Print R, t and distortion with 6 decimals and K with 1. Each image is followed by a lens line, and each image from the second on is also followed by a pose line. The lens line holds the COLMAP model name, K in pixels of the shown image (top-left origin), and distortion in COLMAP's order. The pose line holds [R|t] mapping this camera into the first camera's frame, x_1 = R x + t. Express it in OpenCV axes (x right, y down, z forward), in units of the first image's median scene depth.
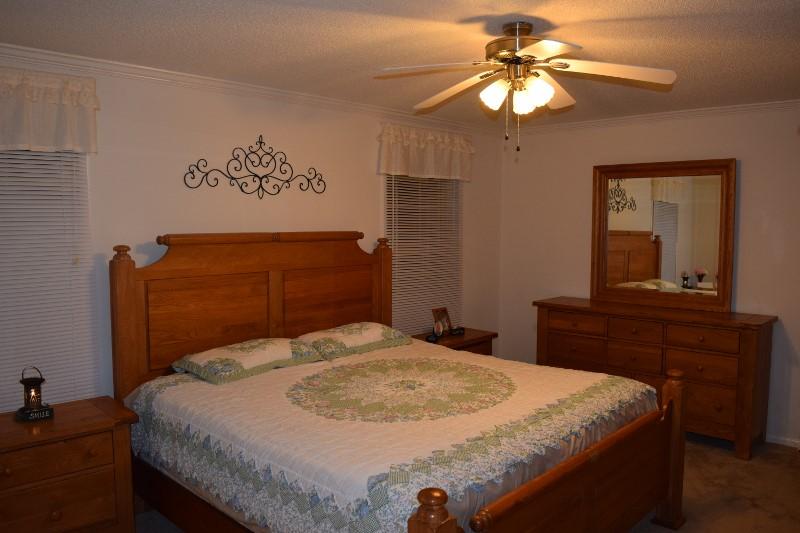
lens RADIAL K [[628.6, 0, 400.0], [0, 628.6, 266.5], [0, 0, 1]] dist [-0.092918, 0.009624]
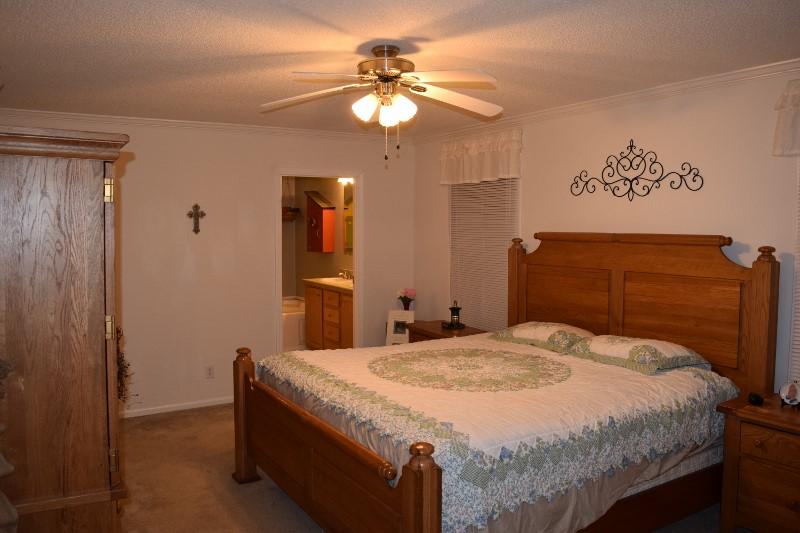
lens RADIAL K [[628.6, 0, 400.0], [0, 628.6, 266.5], [0, 0, 1]] dist [-0.092918, 0.009624]
pose [[-0.267007, 0.065997, -0.961432, 0.877452], [-0.067967, 0.993878, 0.087100, -0.064172], [0.961295, 0.088602, -0.260887, 0.915555]]
